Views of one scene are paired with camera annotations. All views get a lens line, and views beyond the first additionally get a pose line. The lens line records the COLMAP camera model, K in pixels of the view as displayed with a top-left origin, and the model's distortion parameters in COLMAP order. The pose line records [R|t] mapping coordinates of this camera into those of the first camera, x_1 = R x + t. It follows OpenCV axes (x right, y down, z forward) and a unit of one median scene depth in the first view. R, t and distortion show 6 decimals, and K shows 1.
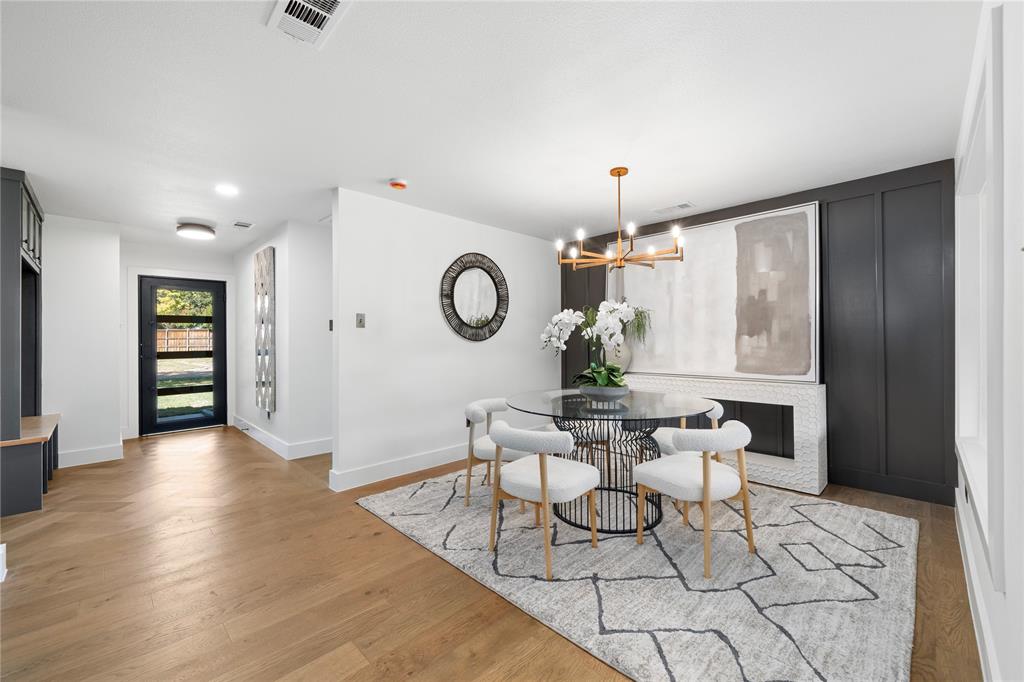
lens RADIAL K [[410.9, 0, 513.3], [0, 410.9, 338.2], [0, 0, 1]] dist [0.000228, -0.000027]
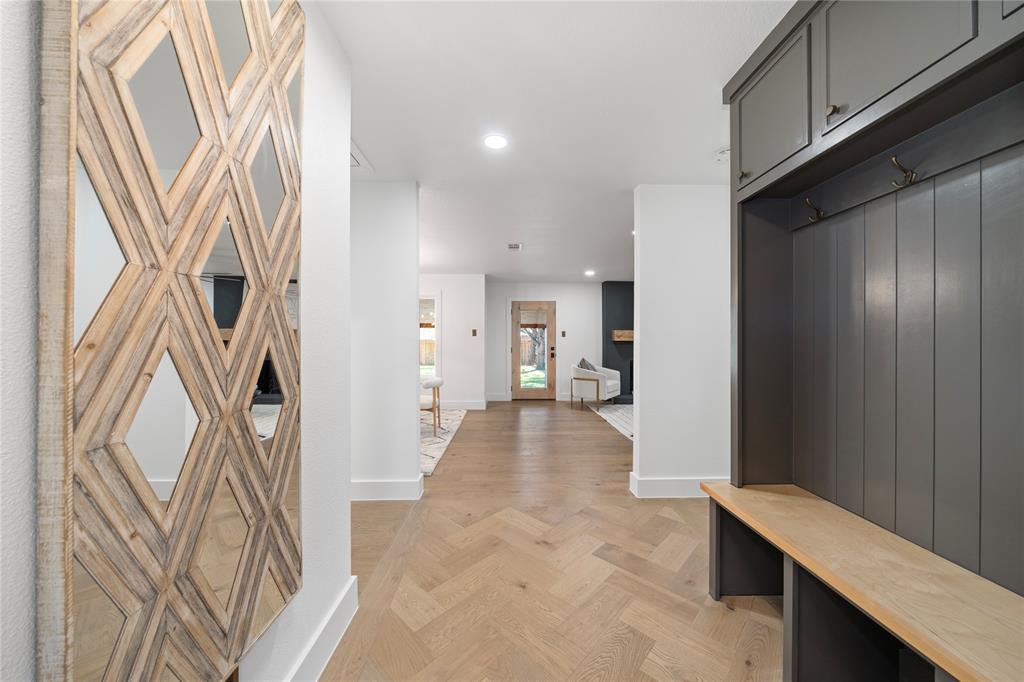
lens RADIAL K [[354.3, 0, 512.0], [0, 354.3, 341.6], [0, 0, 1]] dist [-0.002528, -0.000142]
pose [[-0.729043, -0.000206, 0.684468, -1.518620], [-0.004123, 0.999983, -0.004089, 0.008192], [-0.684455, -0.005803, -0.729032, 1.913752]]
